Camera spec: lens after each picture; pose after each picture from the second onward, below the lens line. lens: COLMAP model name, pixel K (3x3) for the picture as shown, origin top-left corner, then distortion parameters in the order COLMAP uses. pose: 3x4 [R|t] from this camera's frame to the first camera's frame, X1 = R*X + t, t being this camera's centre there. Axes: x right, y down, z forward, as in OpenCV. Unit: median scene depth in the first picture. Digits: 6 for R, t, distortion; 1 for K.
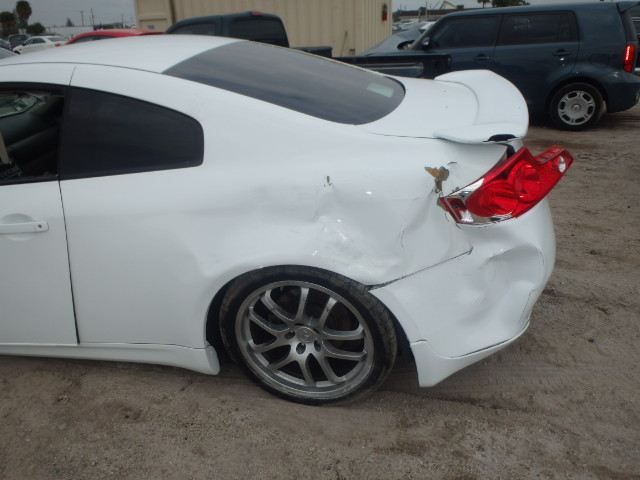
lens RADIAL K [[518.0, 0, 319.4], [0, 518.0, 240.4], [0, 0, 1]] dist [-0.007841, 0.008064]
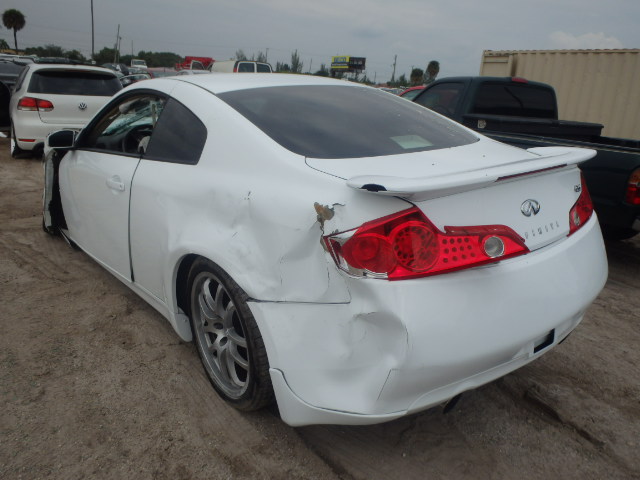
lens RADIAL K [[518.0, 0, 319.5], [0, 518.0, 239.7], [0, 0, 1]] dist [-0.007841, 0.008064]
pose [[0.772418, 0.265945, -0.576752, 0.791069], [-0.327441, 0.944867, -0.002840, -0.069548], [0.544199, 0.191046, 0.816914, 0.180343]]
